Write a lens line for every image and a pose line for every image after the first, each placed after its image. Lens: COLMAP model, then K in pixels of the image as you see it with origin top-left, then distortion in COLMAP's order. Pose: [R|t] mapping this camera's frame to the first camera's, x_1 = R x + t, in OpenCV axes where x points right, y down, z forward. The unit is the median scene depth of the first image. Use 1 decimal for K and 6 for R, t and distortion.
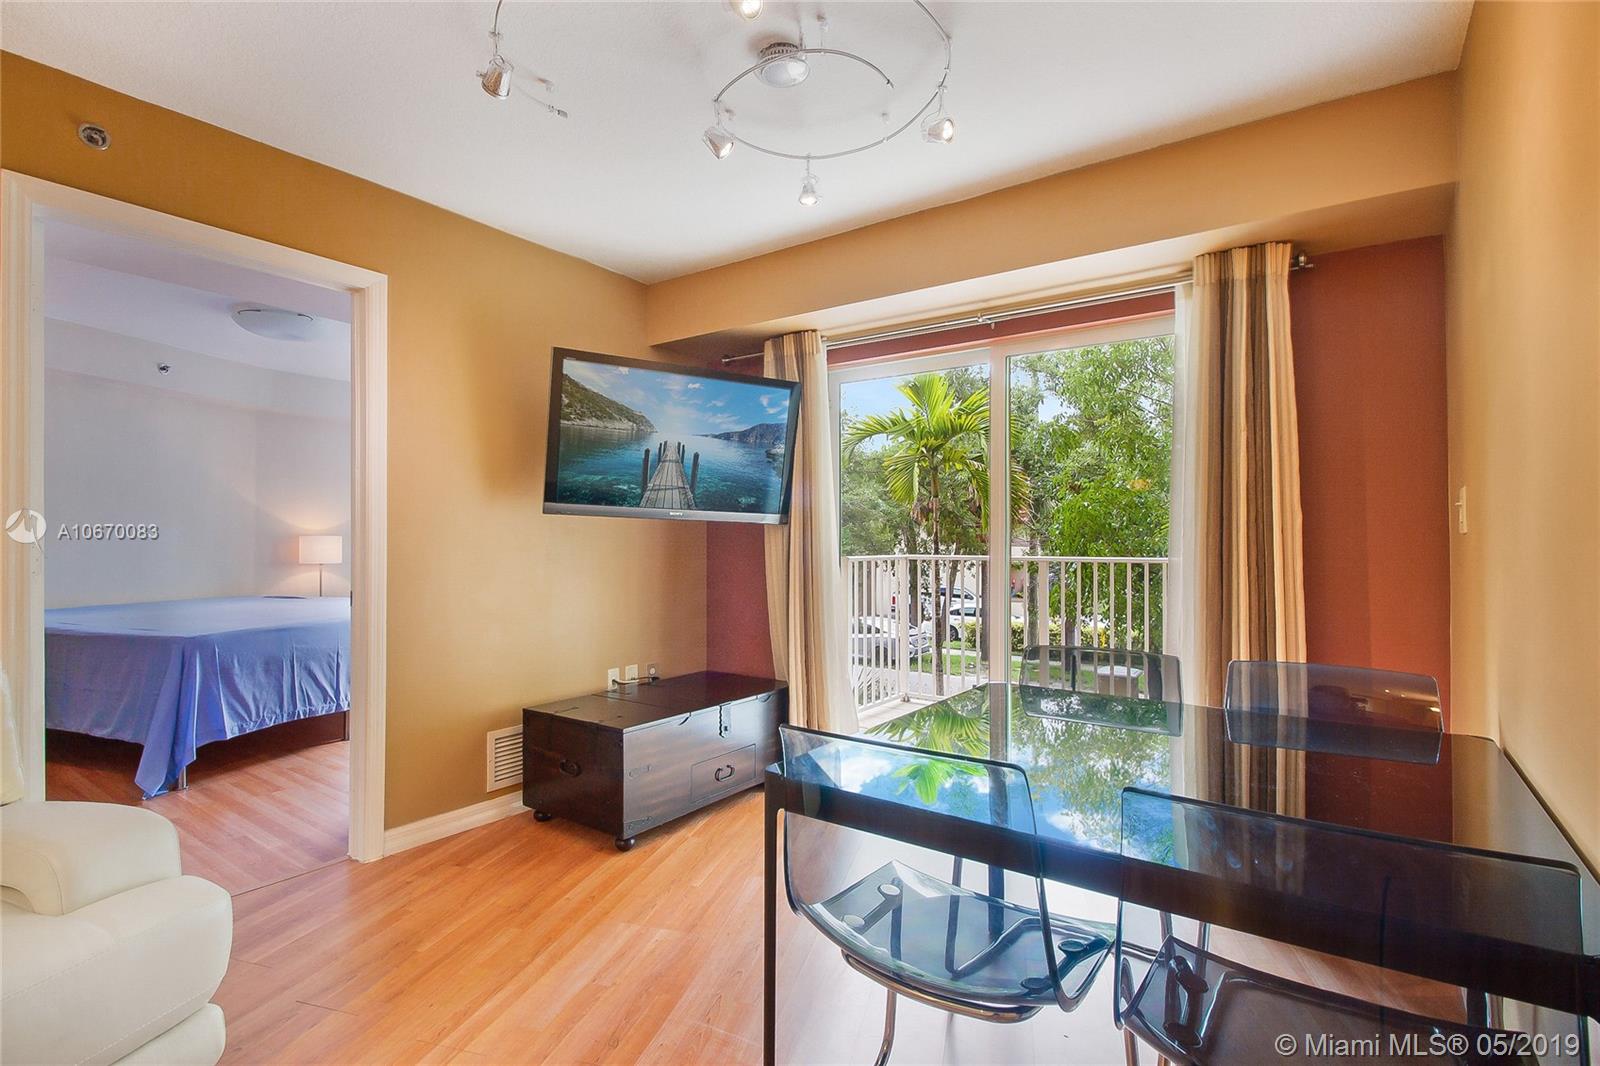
lens RADIAL K [[735.2, 0, 800.0], [0, 735.2, 533.0], [0, 0, 1]] dist [-0.000227, -0.000057]
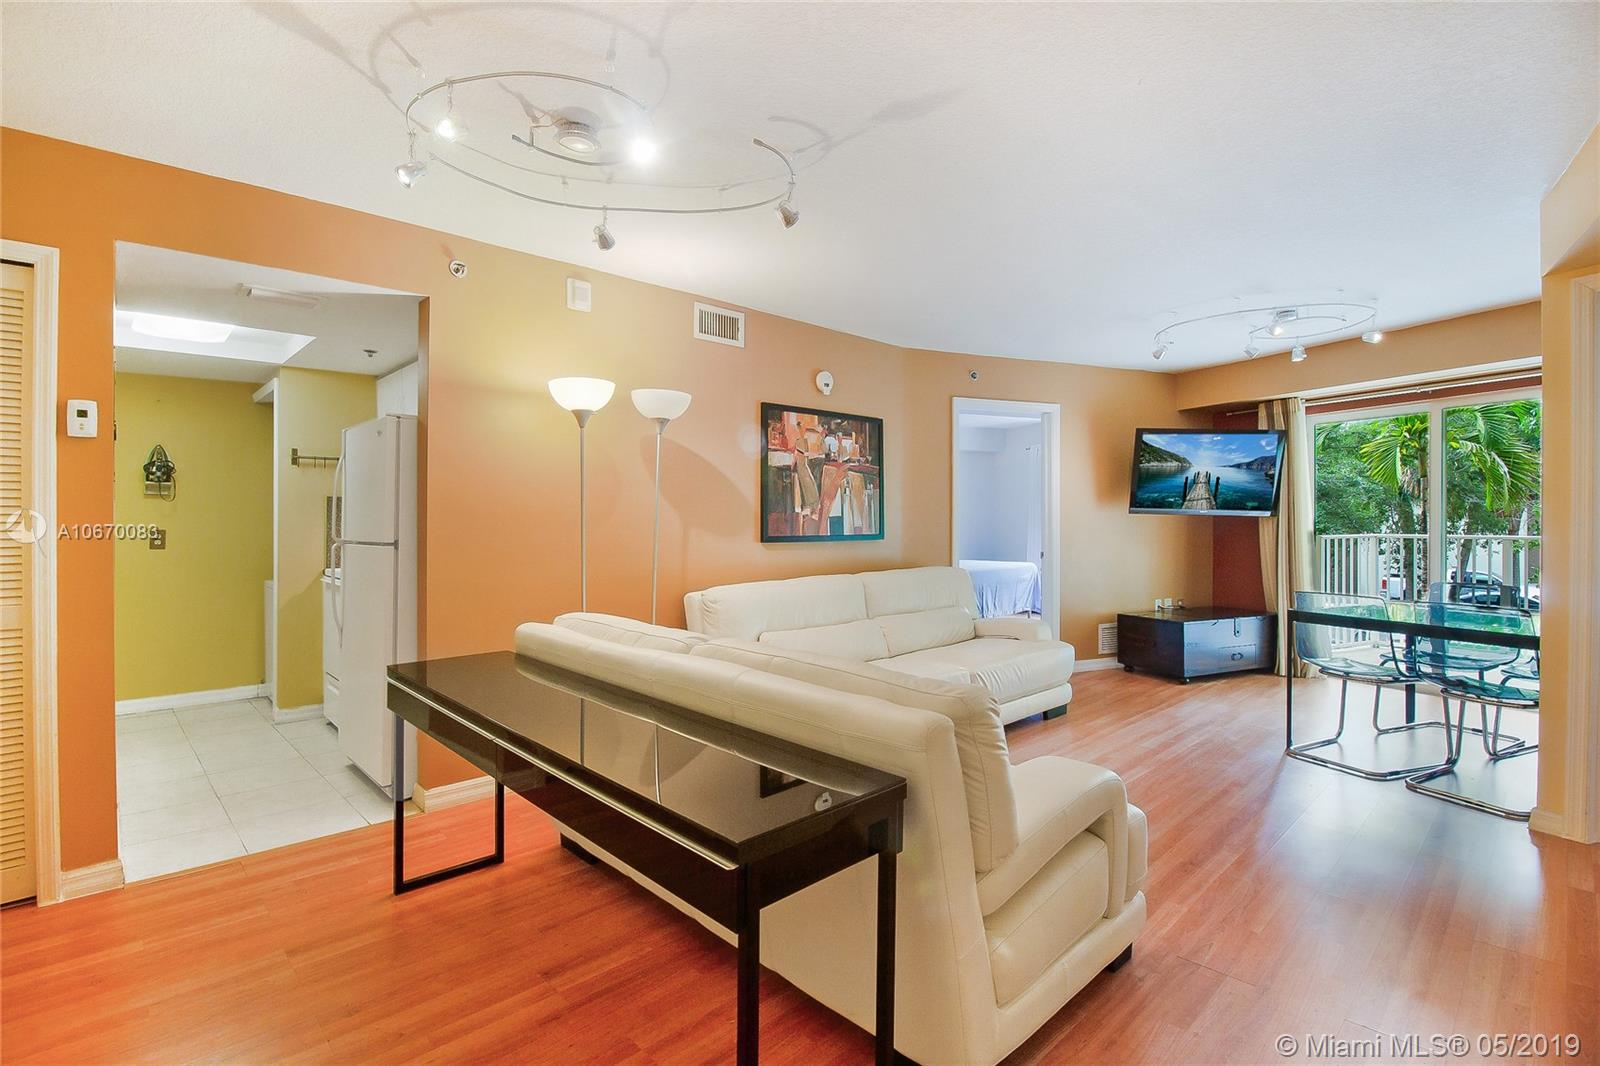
lens RADIAL K [[744.7, 0, 792.7], [0, 744.7, 521.0], [0, 0, 1]] dist [-0.001111, -0.000280]
pose [[0.852655, -0.006372, -0.522436, -0.076838], [0.014367, 0.999833, 0.011254, -0.038429], [0.522277, -0.017101, 0.852604, -1.066902]]
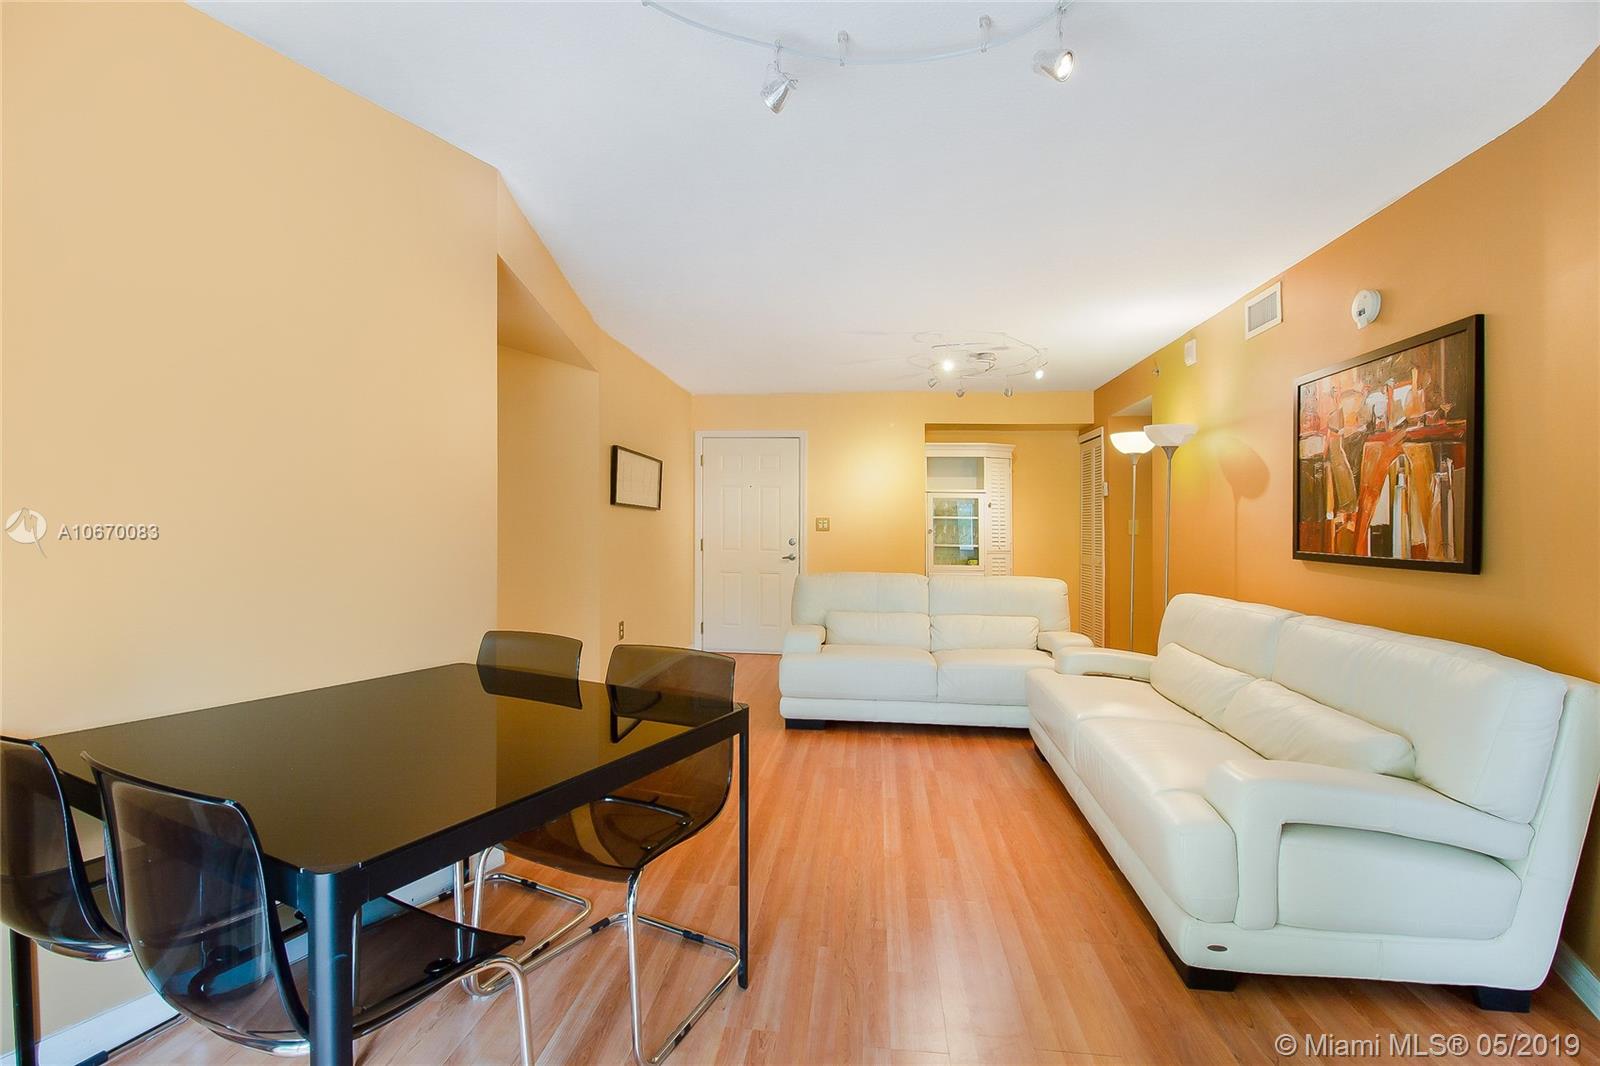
lens RADIAL K [[744.7, 0, 792.7], [0, 744.7, 521.0], [0, 0, 1]] dist [-0.001111, -0.000280]
pose [[-0.987183, -0.003209, -0.159561, 0.111604], [0.000345, 0.999752, -0.022245, -0.001771], [0.159593, -0.022015, -0.986937, 2.197458]]
